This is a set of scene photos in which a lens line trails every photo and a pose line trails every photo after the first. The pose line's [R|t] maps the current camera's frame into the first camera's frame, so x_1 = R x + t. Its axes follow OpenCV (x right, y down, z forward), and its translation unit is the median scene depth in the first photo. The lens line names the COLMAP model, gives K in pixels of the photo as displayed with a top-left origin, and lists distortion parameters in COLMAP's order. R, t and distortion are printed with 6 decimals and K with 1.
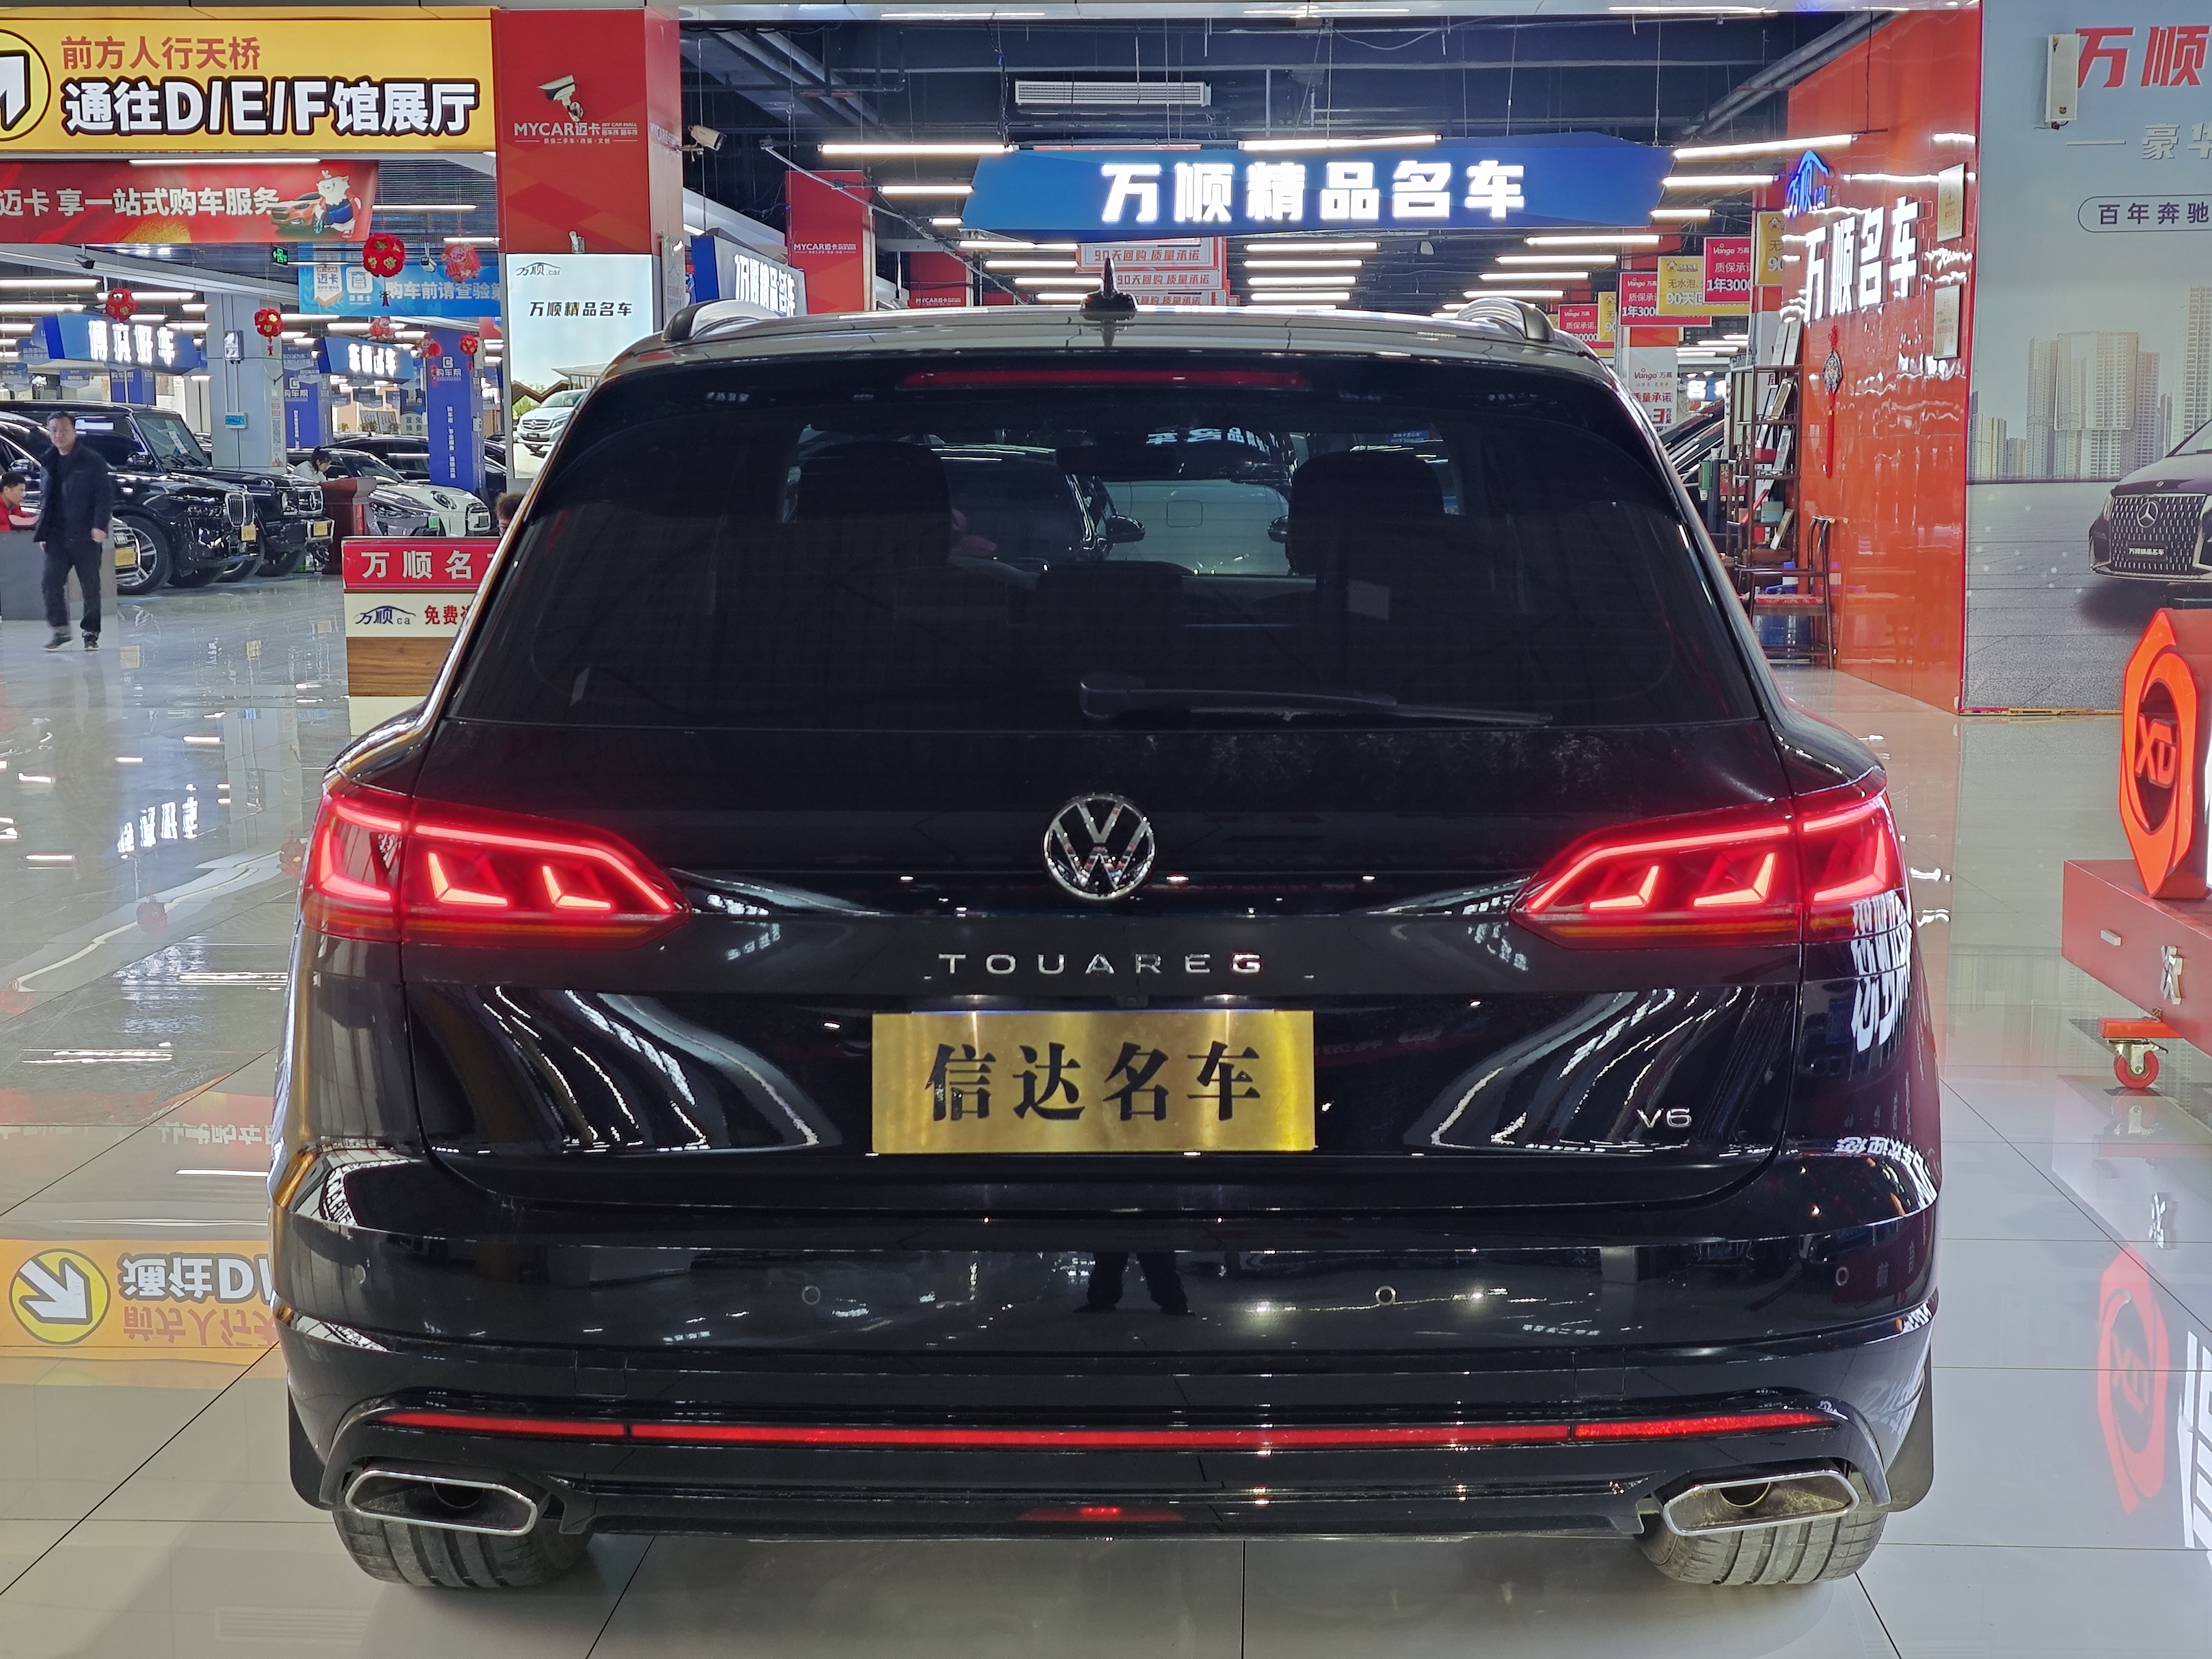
lens RADIAL K [[3011.5, 0, 1120.9], [0, 3011.5, 889.4], [0, 0, 1]] dist [0.023010, -0.002969]
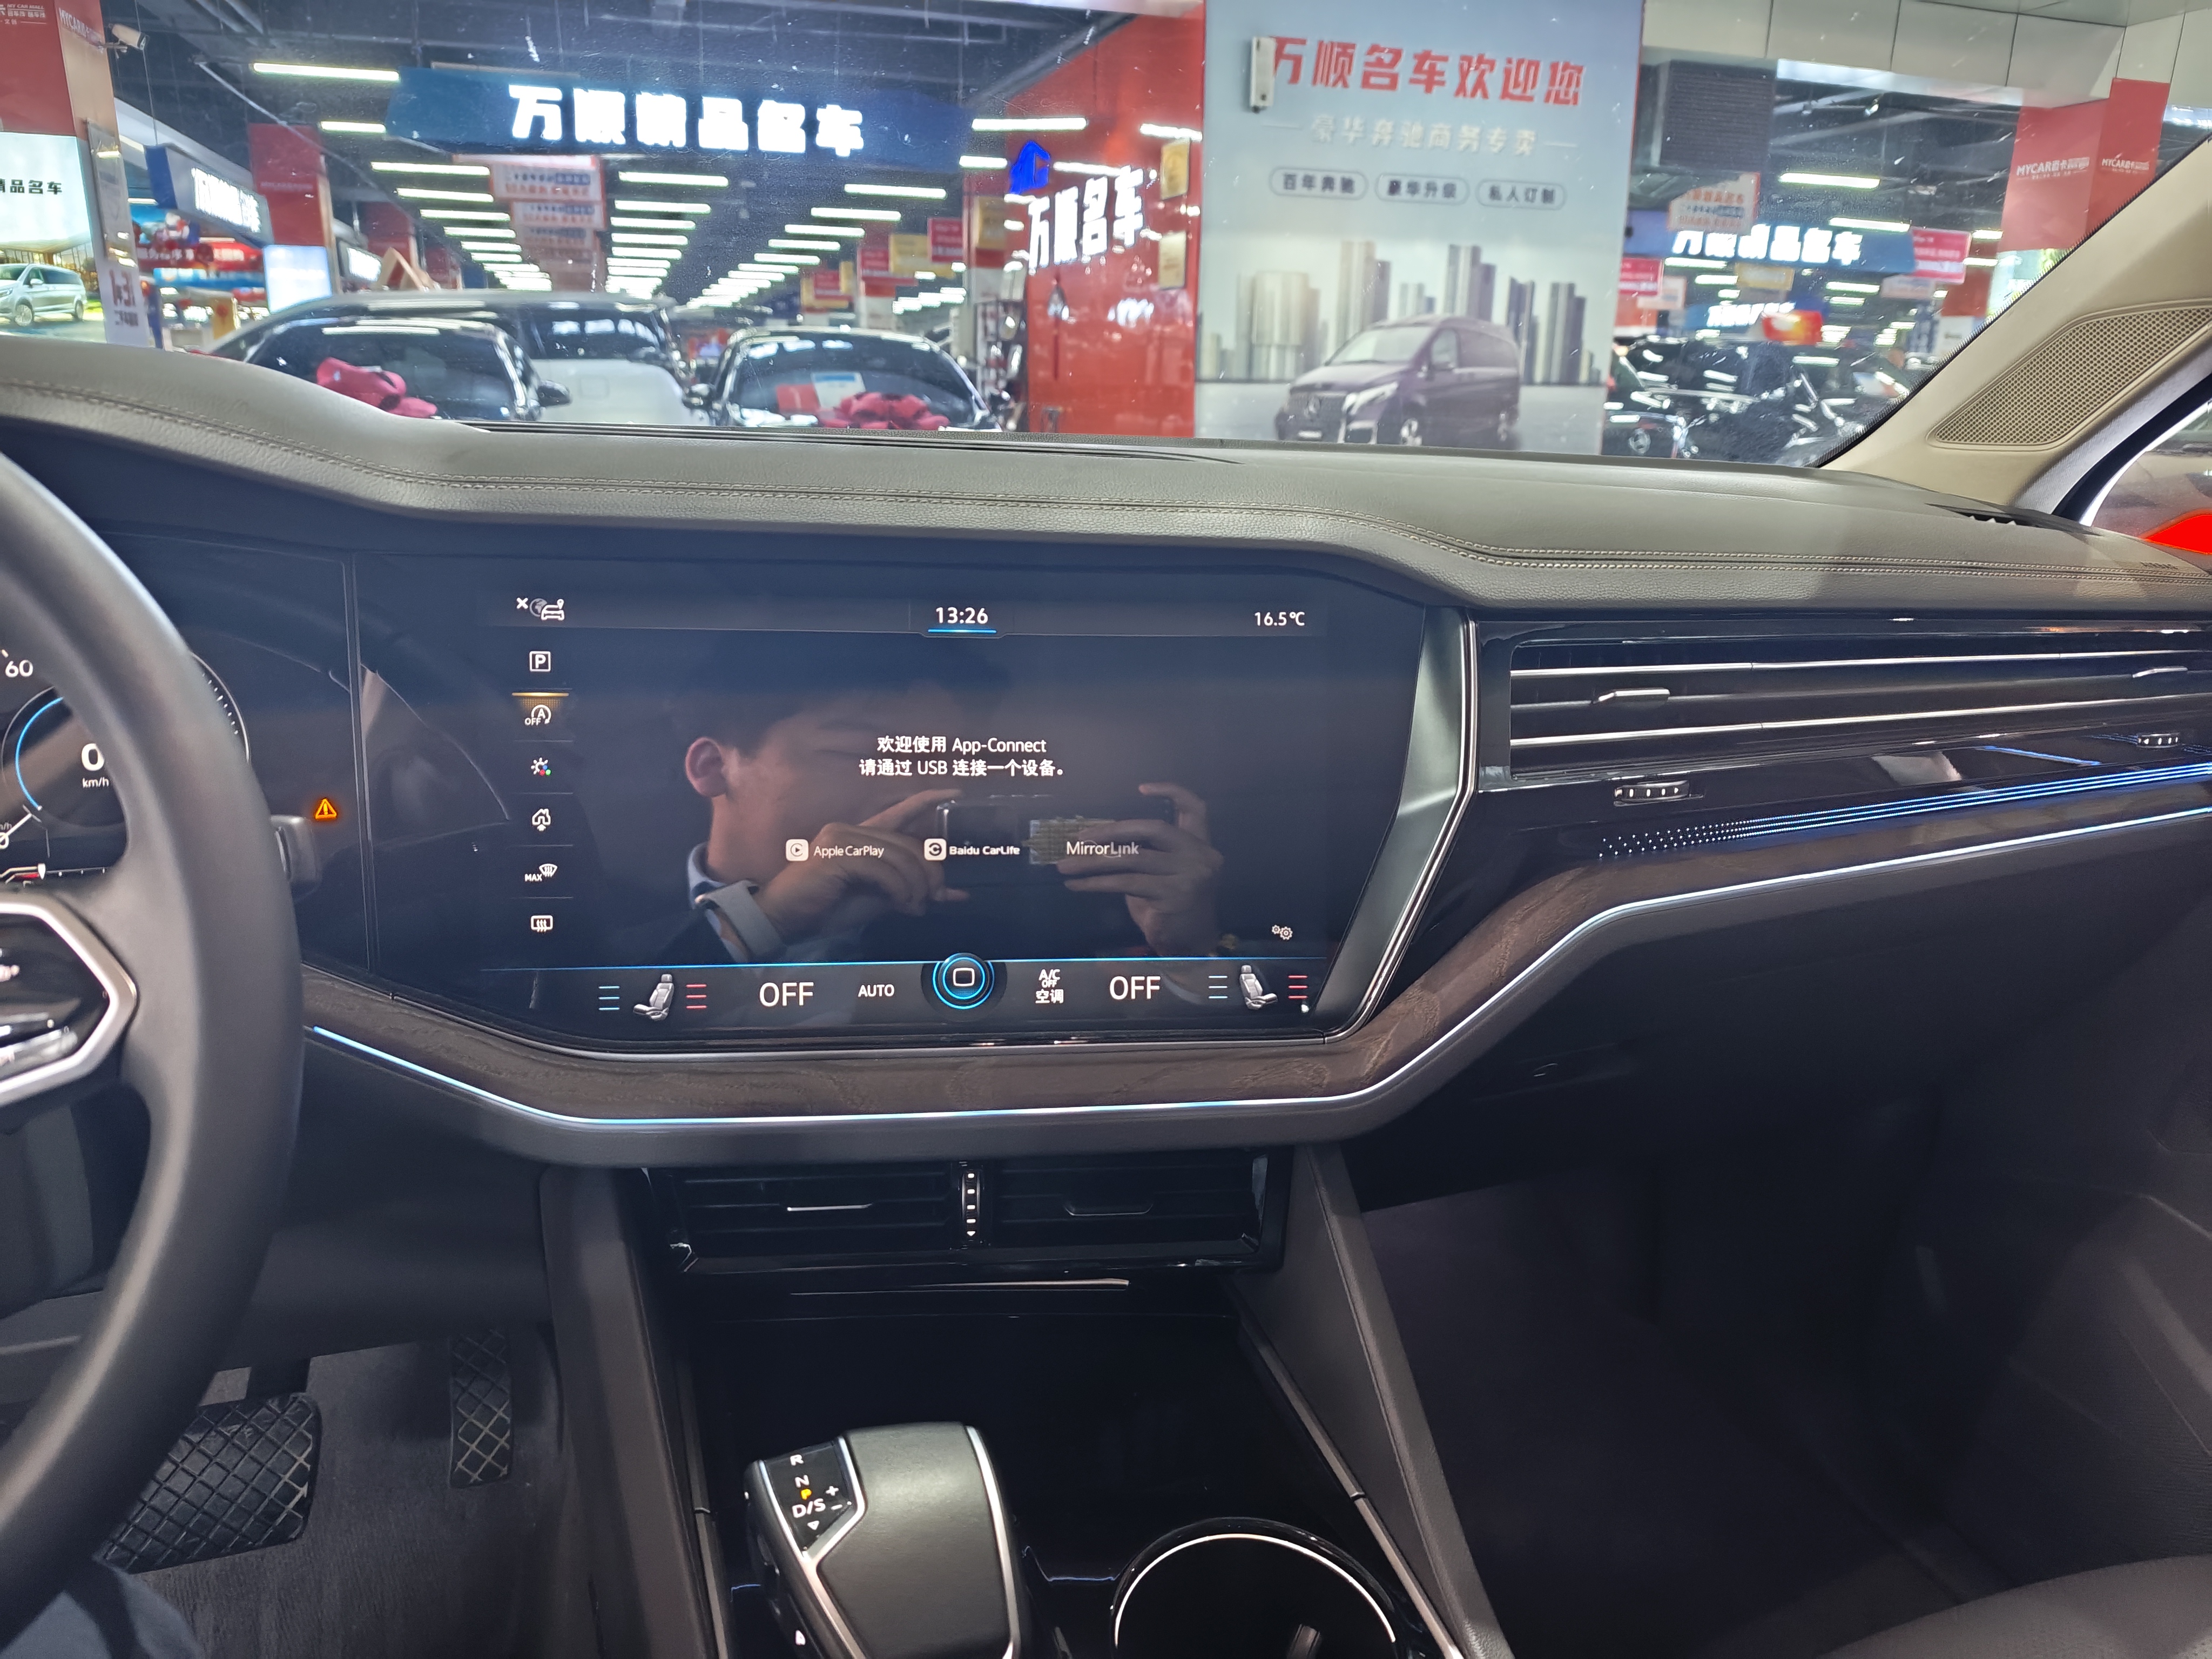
lens RADIAL K [[1553.1, 0, 1132.9], [0, 1553.1, 872.6], [0, 0, 1]] dist [-0.004572, -0.029471]
pose [[0.937042, -0.083450, 0.339099, -0.007774], [0.026712, 0.985312, 0.168663, -0.032652], [-0.348193, -0.148986, 0.925508, 0.316415]]
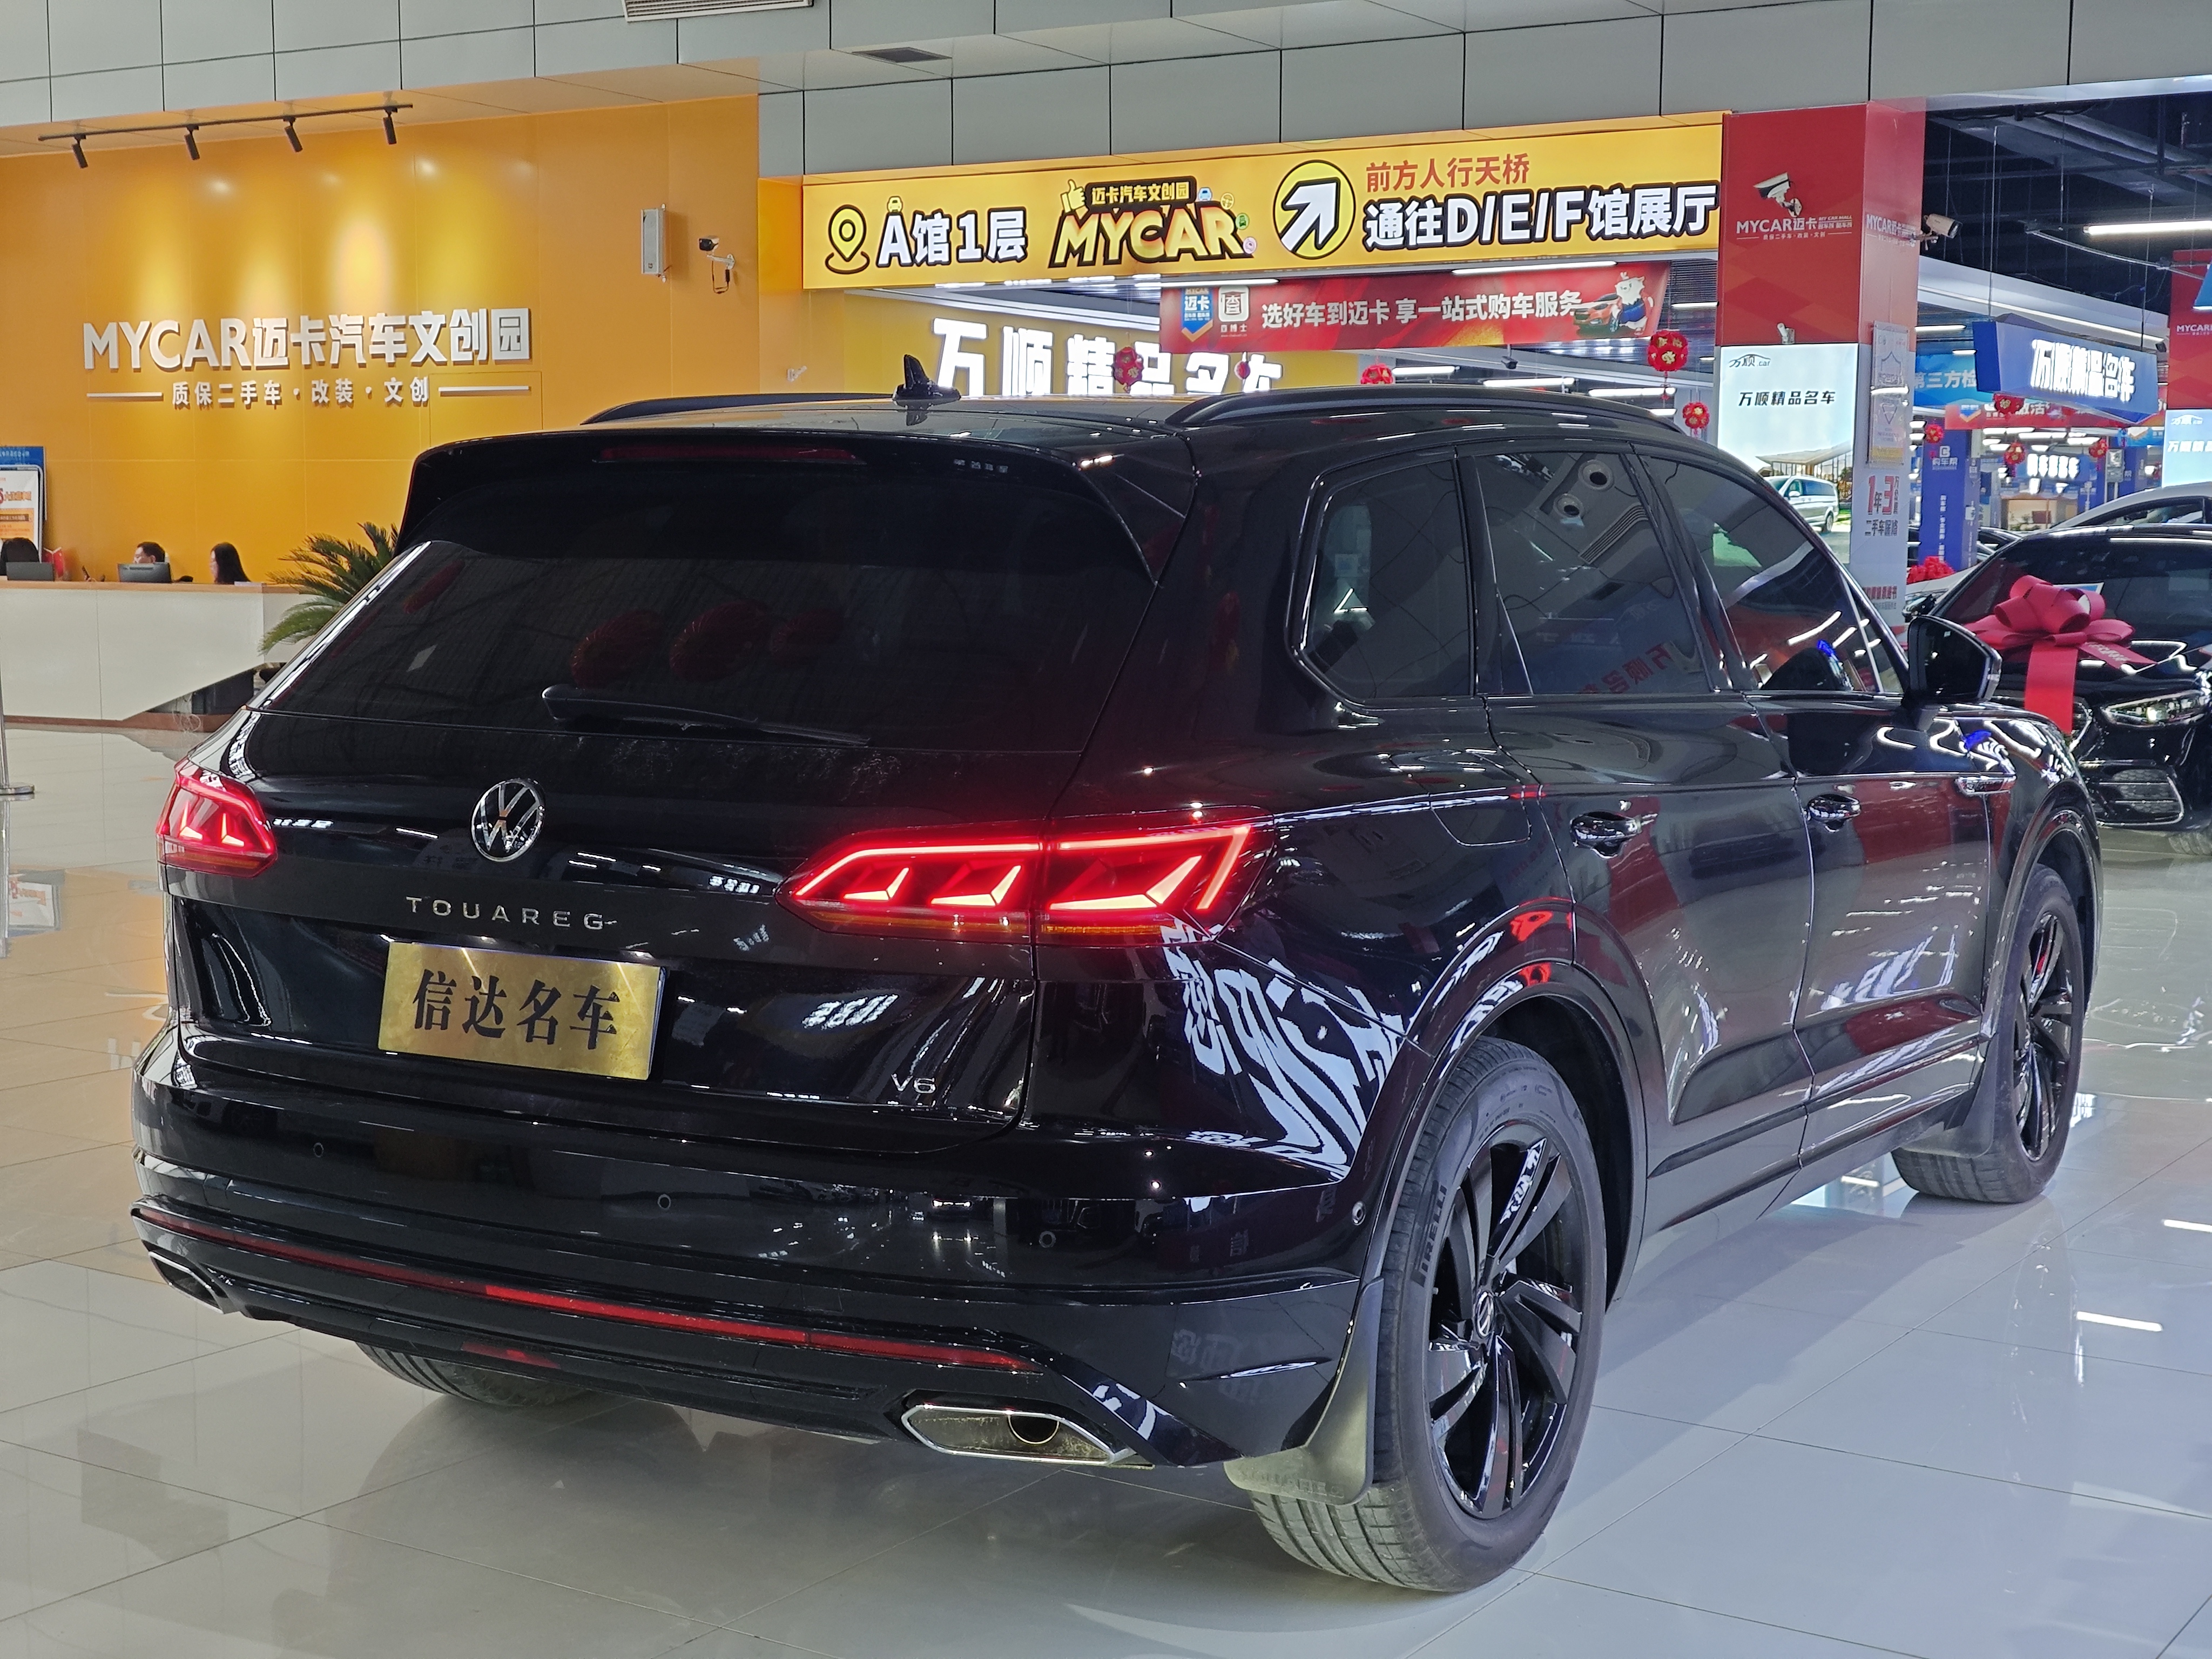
lens RADIAL K [[2992.7, 0, 1123.8], [0, 2992.7, 838.4], [0, 0, 1]] dist [0.208163, -0.614164]
pose [[0.860908, 0.062910, -0.504857, 0.151874], [-0.086376, 0.995993, -0.023183, 0.000075], [0.501375, 0.063565, 0.862892, 0.007570]]
